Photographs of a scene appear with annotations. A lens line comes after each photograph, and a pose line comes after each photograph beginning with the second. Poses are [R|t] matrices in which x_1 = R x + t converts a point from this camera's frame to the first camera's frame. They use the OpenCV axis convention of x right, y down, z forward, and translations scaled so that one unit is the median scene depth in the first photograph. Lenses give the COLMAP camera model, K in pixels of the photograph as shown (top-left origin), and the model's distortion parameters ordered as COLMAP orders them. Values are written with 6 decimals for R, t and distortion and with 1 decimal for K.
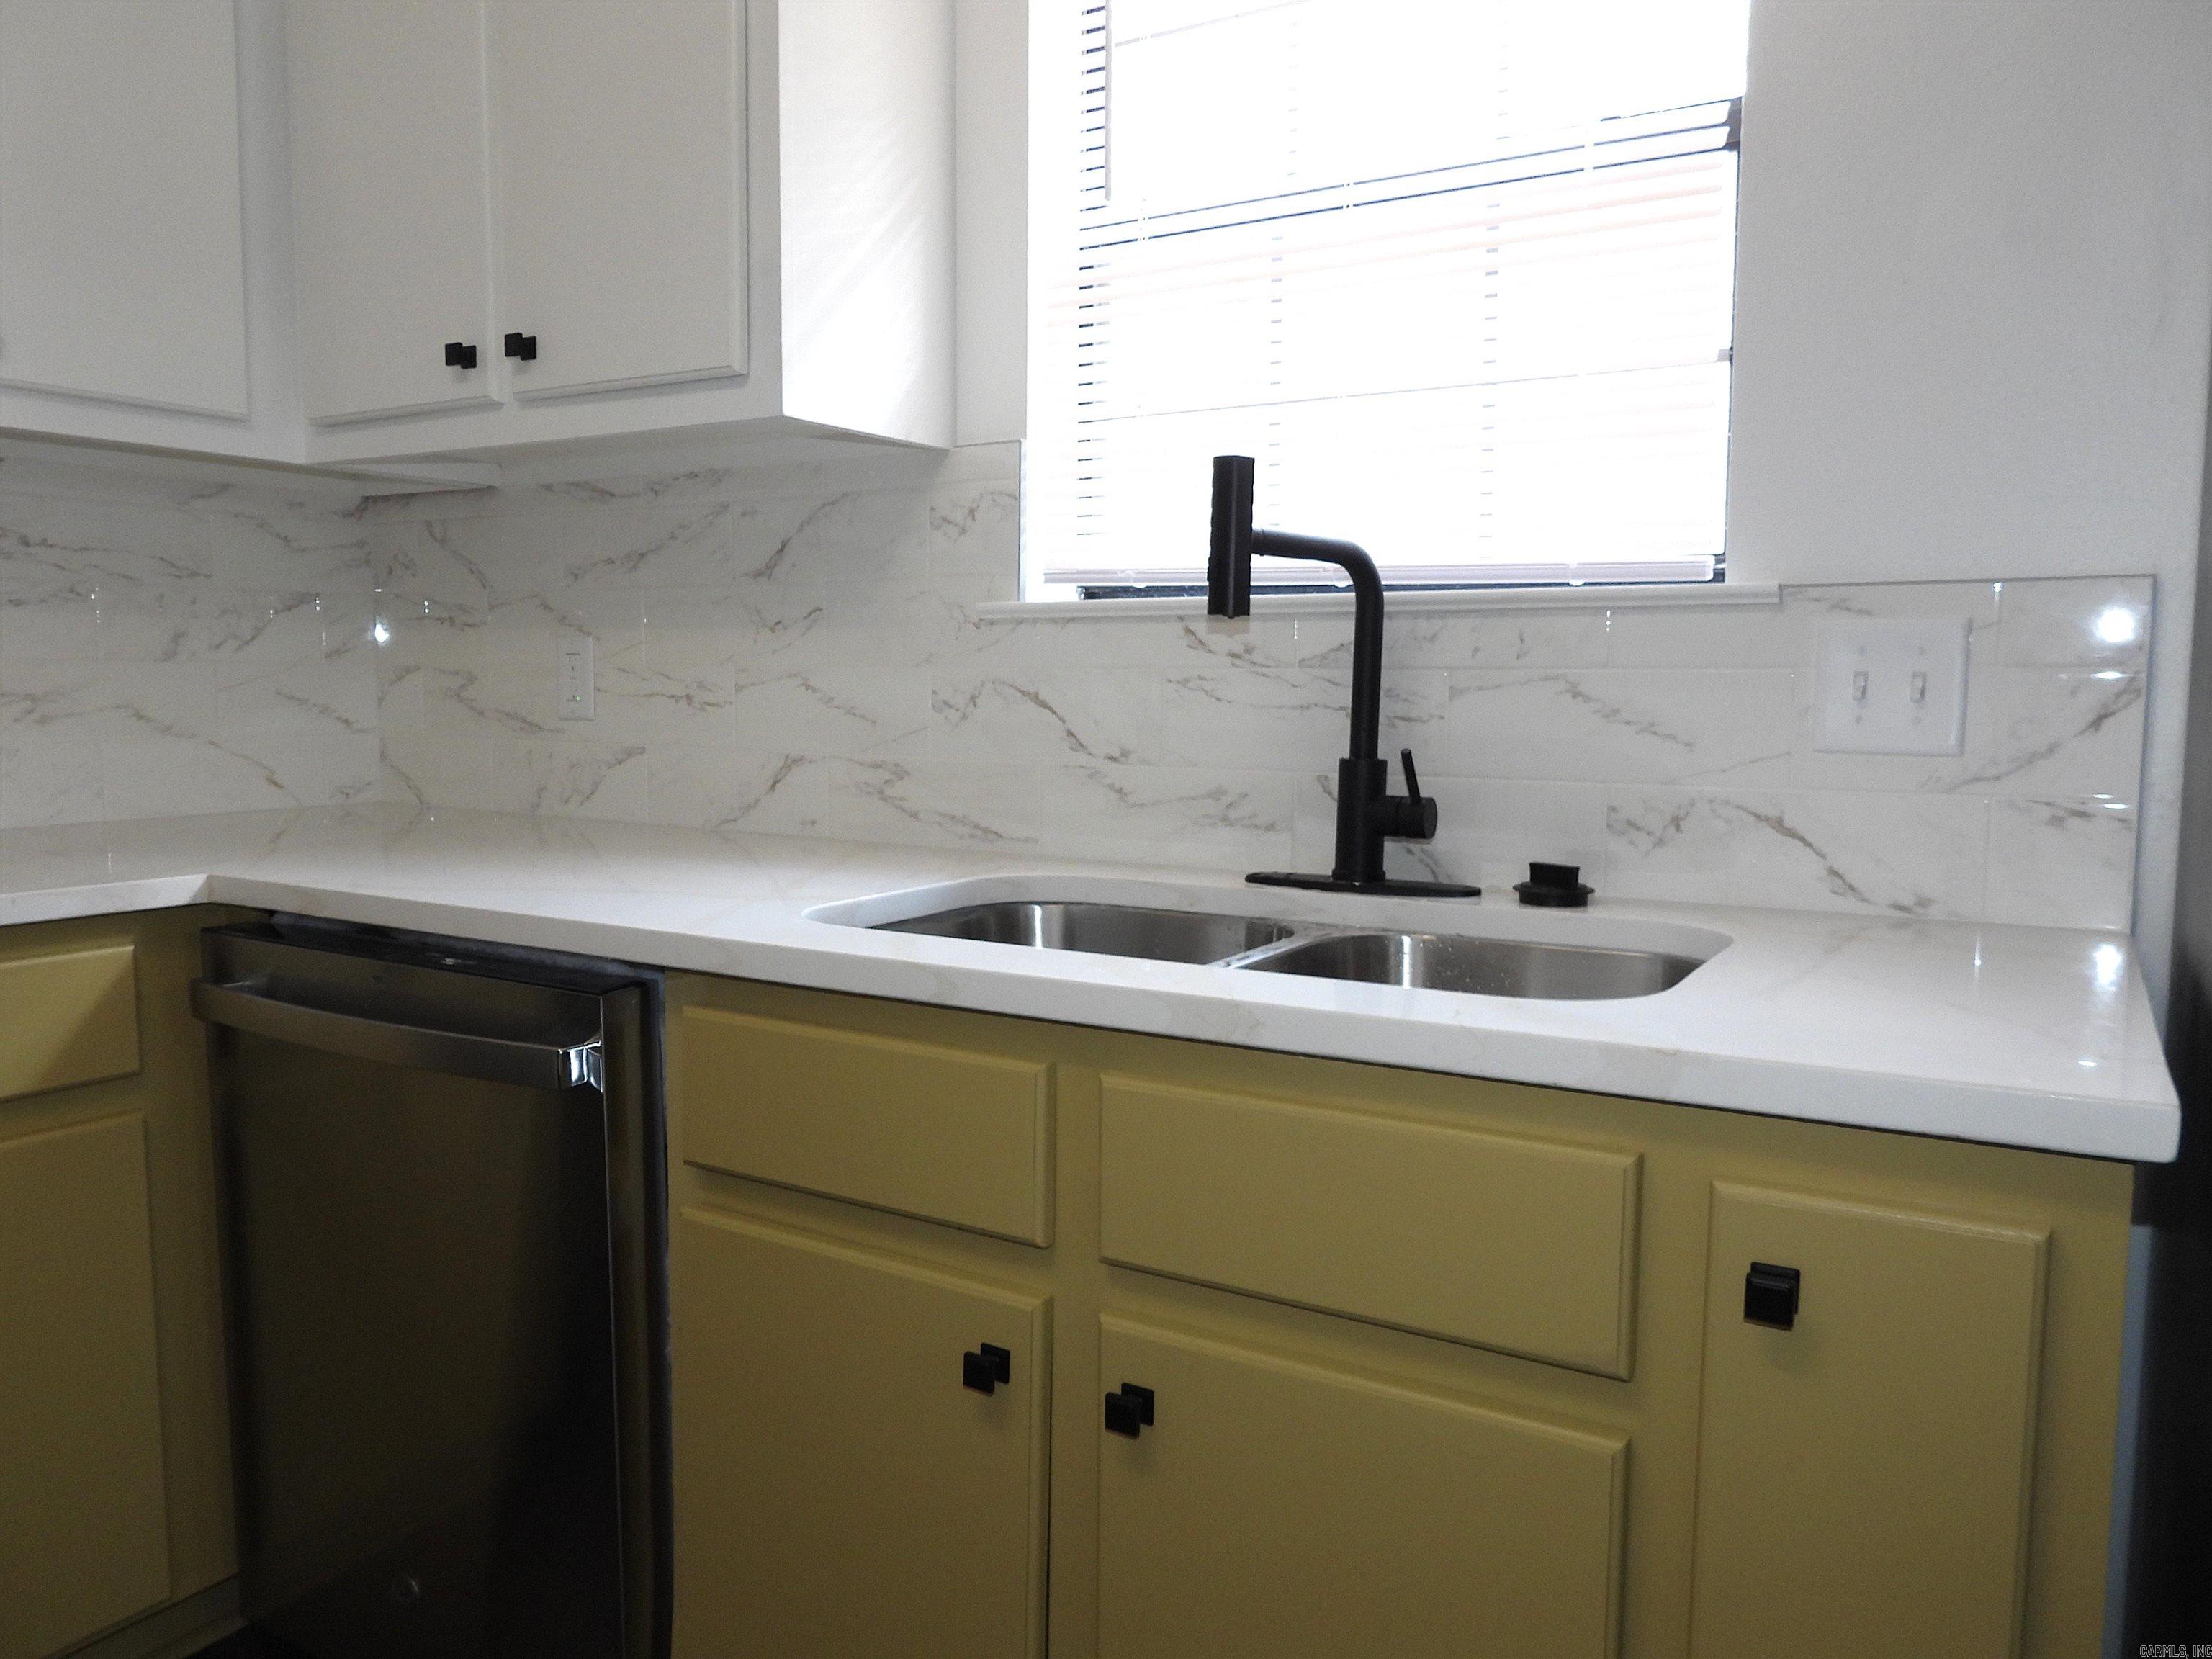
lens RADIAL K [[1580.8, 0, 1110.1], [0, 1580.8, 832.9], [0, 0, 1]] dist [-0.023031, 0.012879]
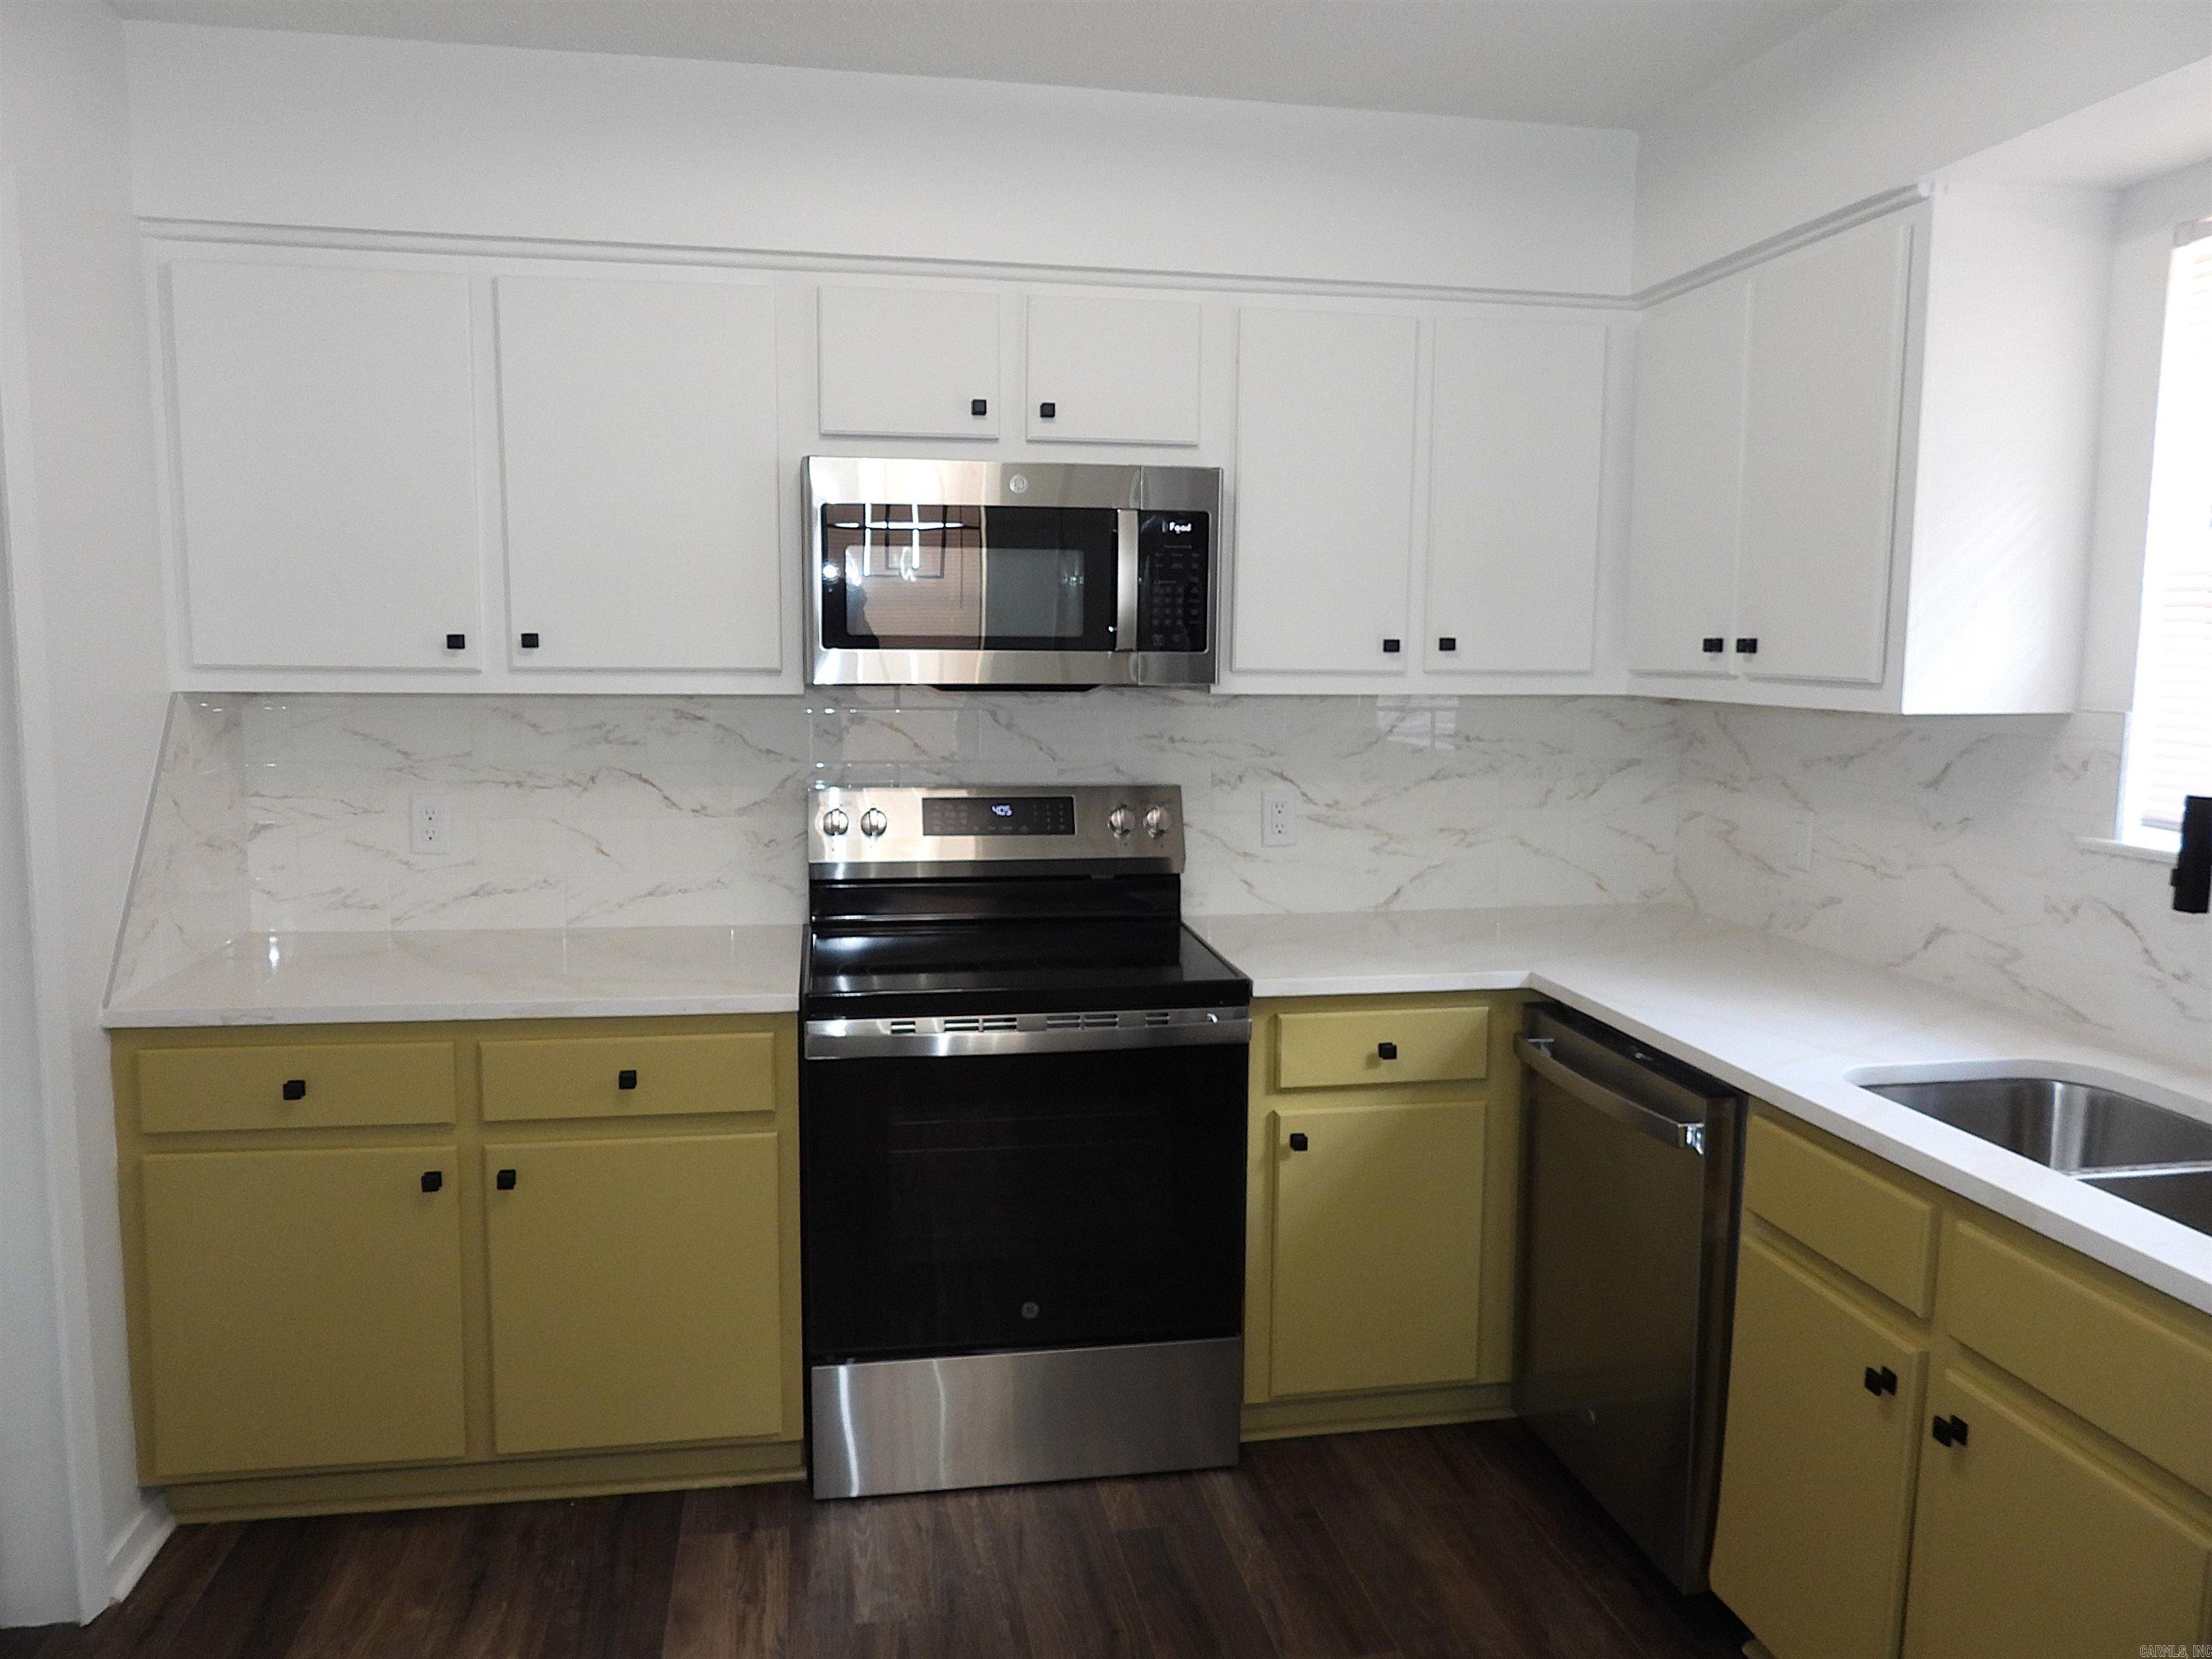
lens RADIAL K [[1580.8, 0, 1106.9], [0, 1580.8, 834.8], [0, 0, 1]] dist [-0.023031, 0.012879]
pose [[0.654654, 0.084713, -0.751167, 0.381956], [-0.073607, 0.996122, 0.048188, -0.162511], [0.752337, 0.023745, 0.658351, -0.458050]]
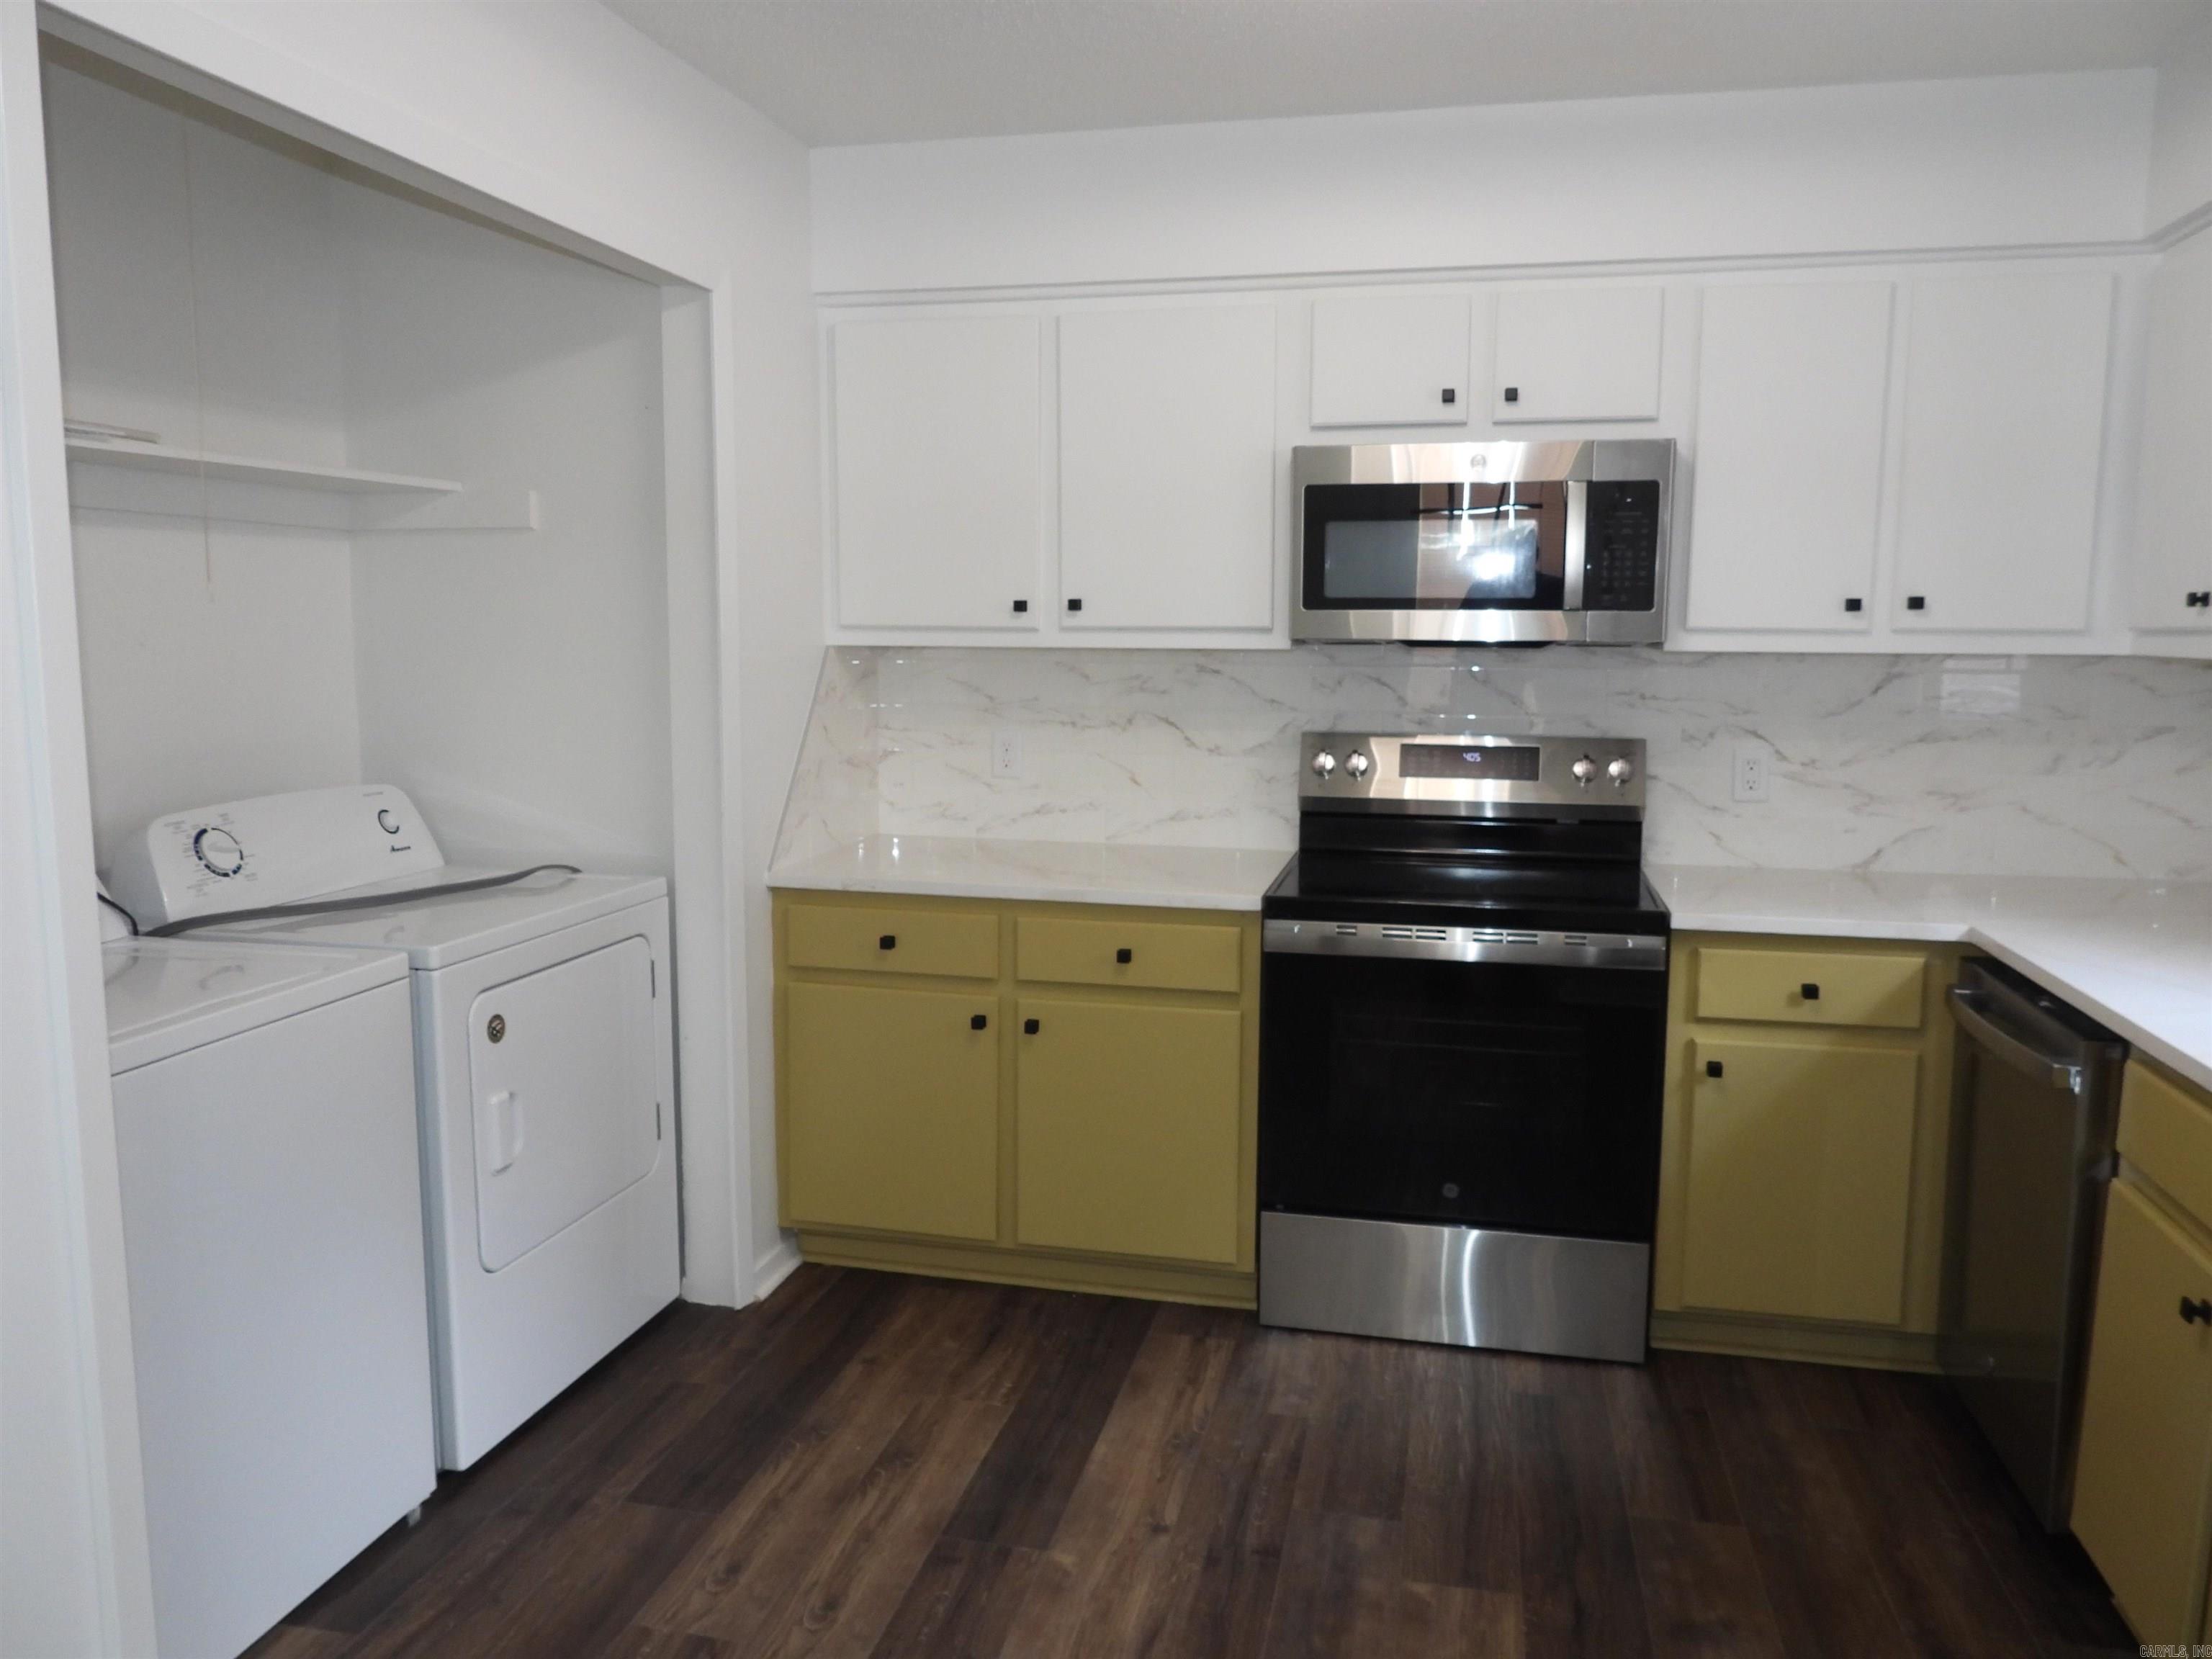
lens RADIAL K [[1580.8, 0, 1107.5], [0, 1580.8, 836.6], [0, 0, 1]] dist [-0.023031, 0.012879]
pose [[0.304238, 0.115274, -0.945596, 0.719285], [-0.092175, 0.991556, 0.091221, -0.134095], [0.948126, 0.059408, 0.312294, -0.420021]]
